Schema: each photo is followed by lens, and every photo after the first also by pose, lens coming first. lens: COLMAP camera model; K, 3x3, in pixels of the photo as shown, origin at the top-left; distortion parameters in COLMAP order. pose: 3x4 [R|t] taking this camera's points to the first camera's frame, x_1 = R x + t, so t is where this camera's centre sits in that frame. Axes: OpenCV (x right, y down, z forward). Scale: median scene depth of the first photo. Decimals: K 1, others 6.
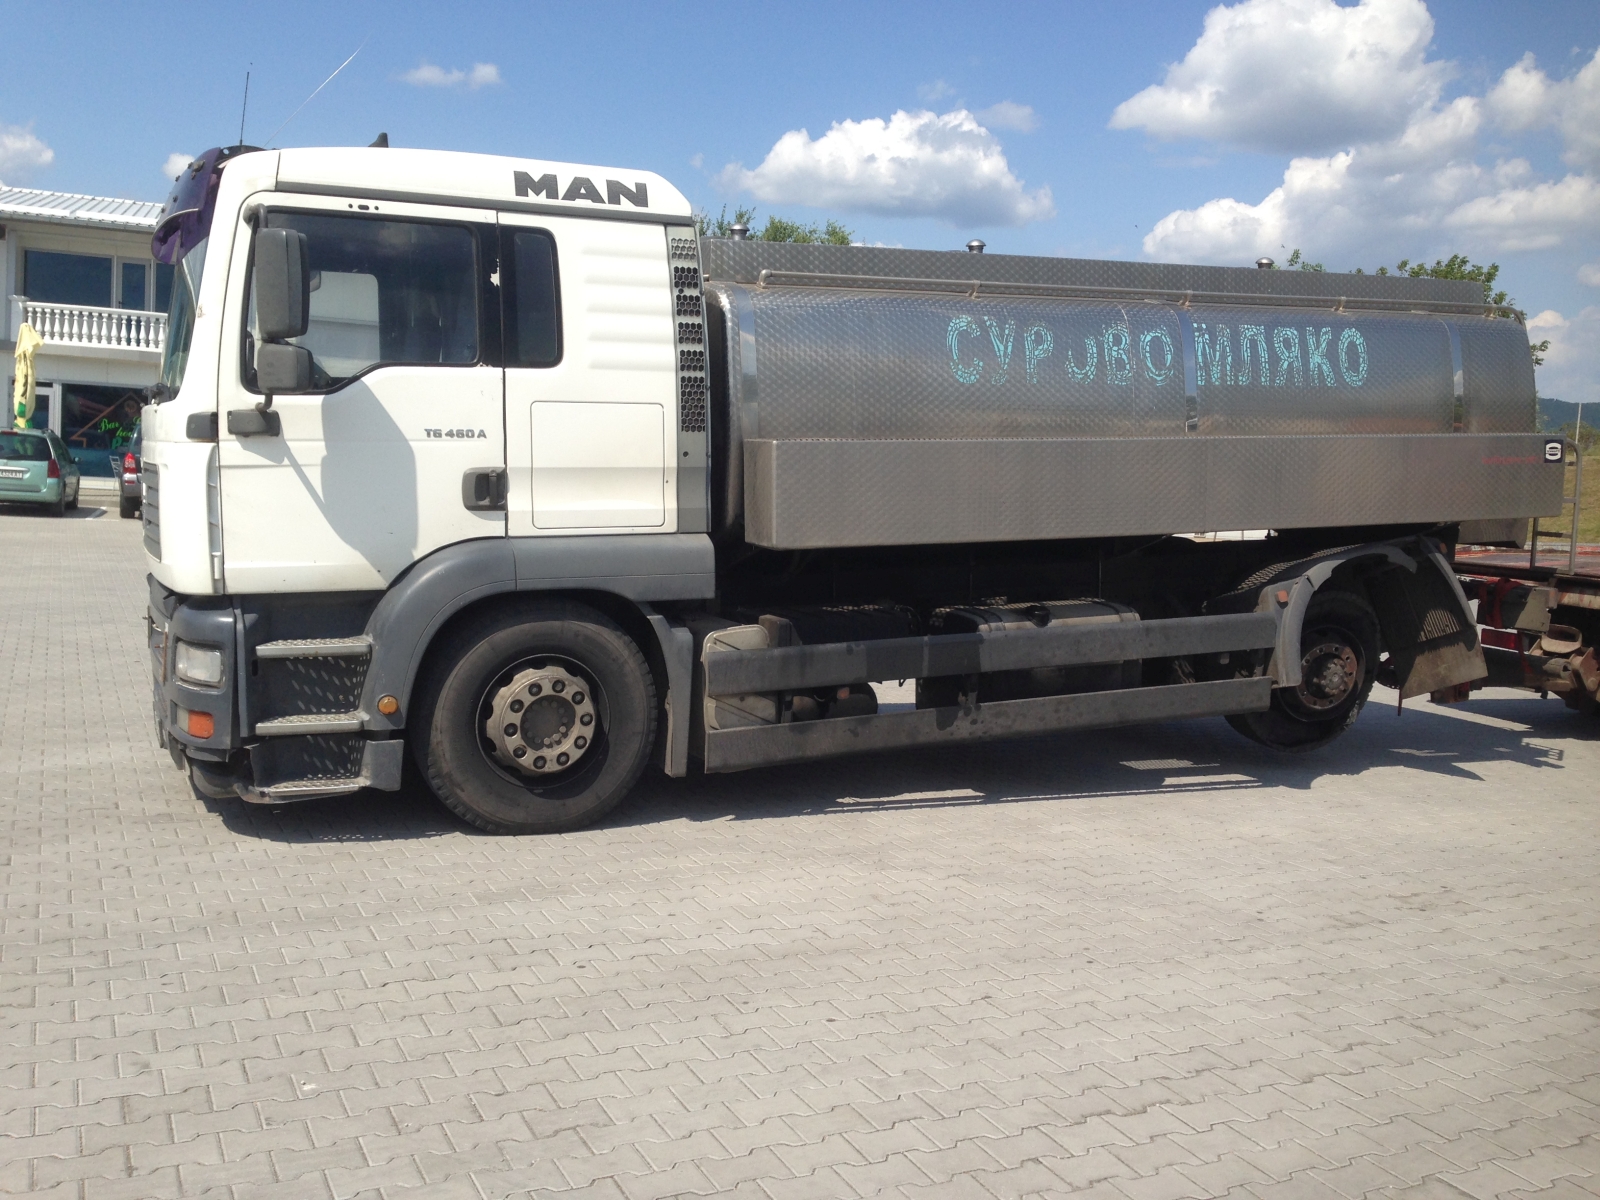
lens RADIAL K [[1441.1, 0, 795.9], [0, 1441.1, 572.1], [0, 0, 1]] dist [0.076465, -0.174261]
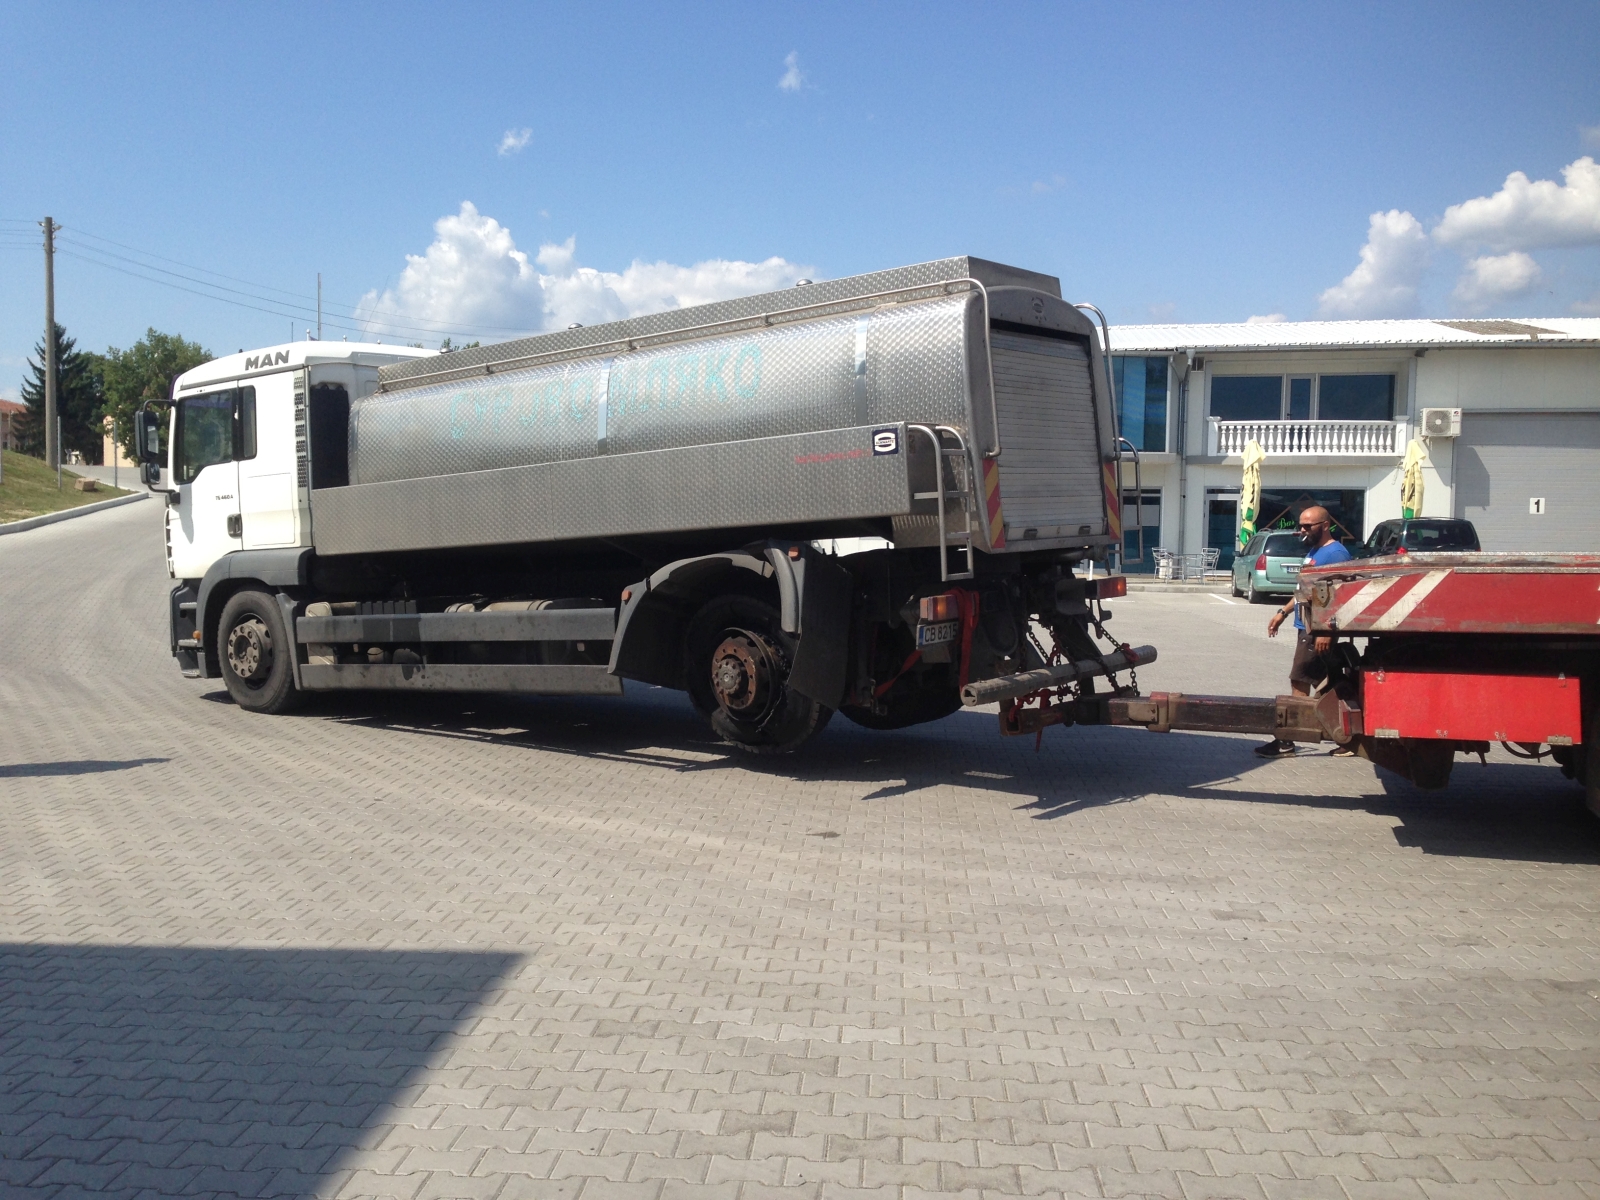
lens RADIAL K [[1461.6, 0, 800.0], [0, 1461.6, 600.0], [0, 0, 1]] dist [-0.045913, -0.008064]
pose [[0.481555, -0.004020, -0.876407, 1.739744], [-0.049183, 0.998290, -0.031604, 0.061892], [0.875035, 0.058323, 0.480533, 0.706800]]
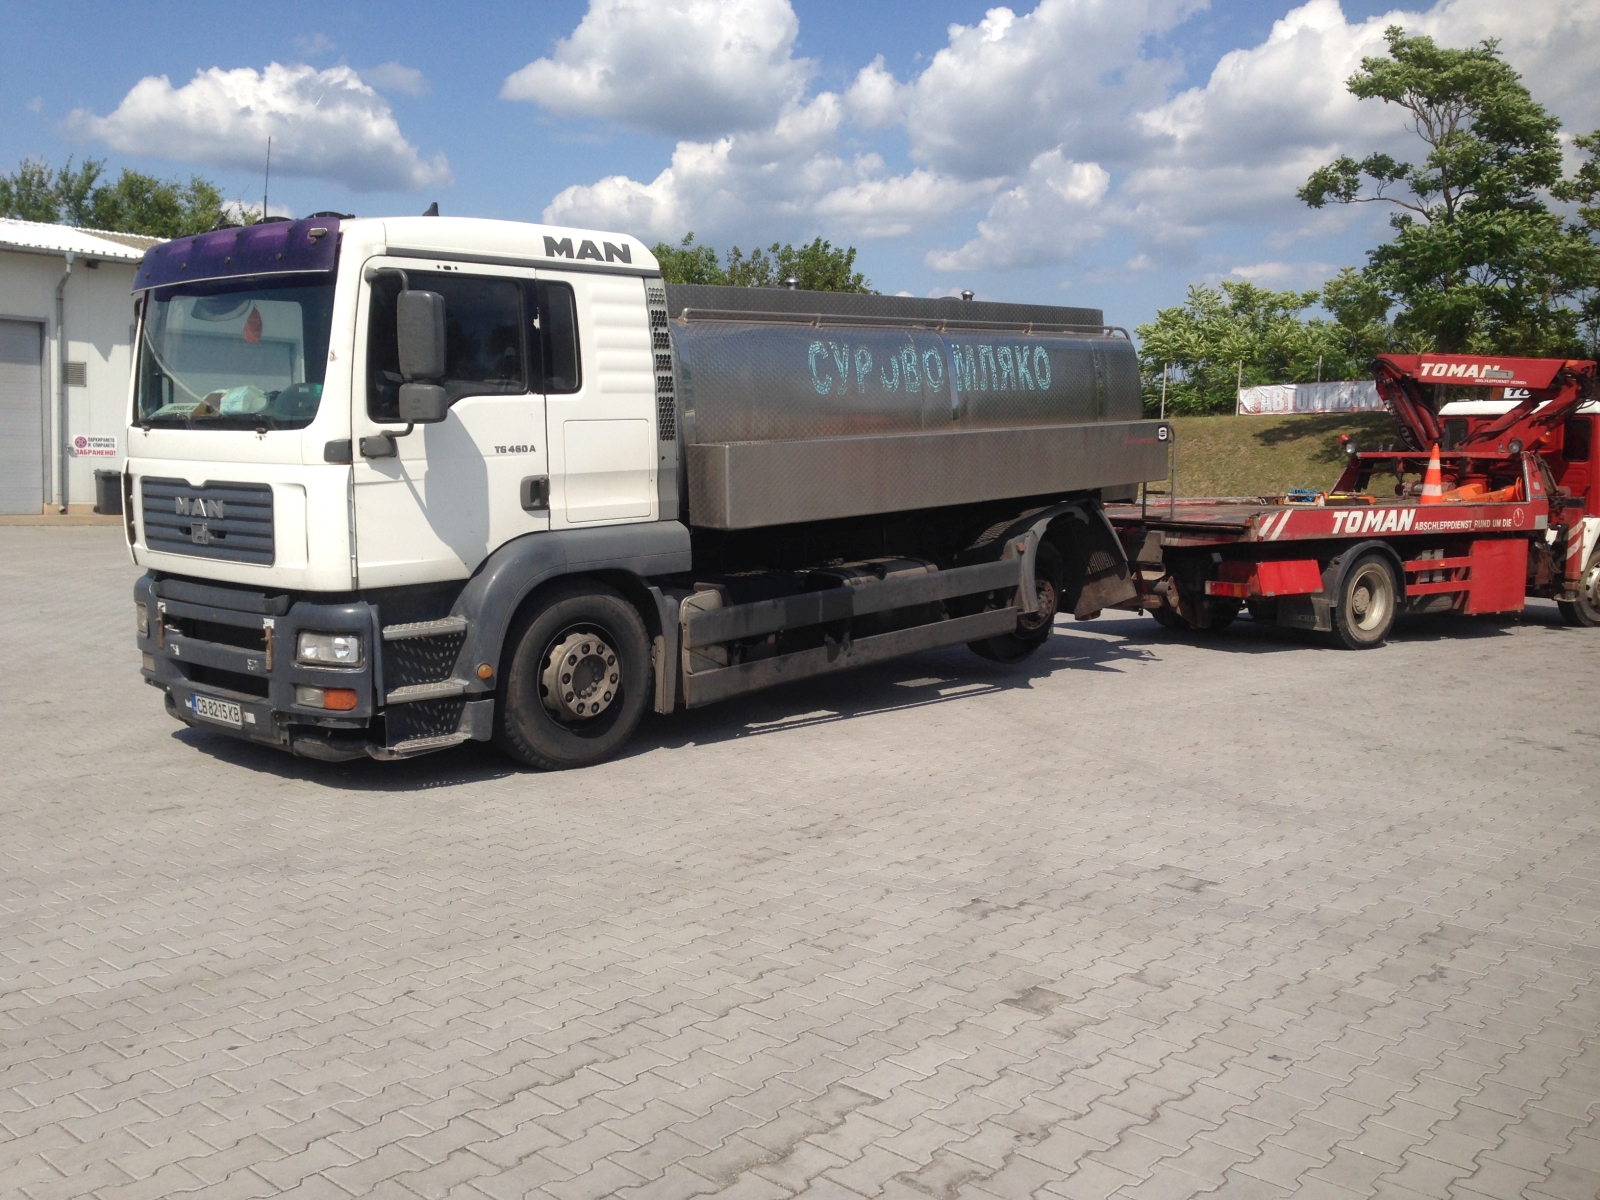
lens RADIAL K [[1461.6, 0, 800.0], [0, 1461.6, 600.0], [0, 0, 1]] dist [-0.045913, -0.008064]
pose [[0.925645, -0.069726, 0.371914, -0.455000], [0.056657, 0.997335, 0.045968, -0.010013], [-0.374128, -0.021478, 0.927128, -0.234136]]
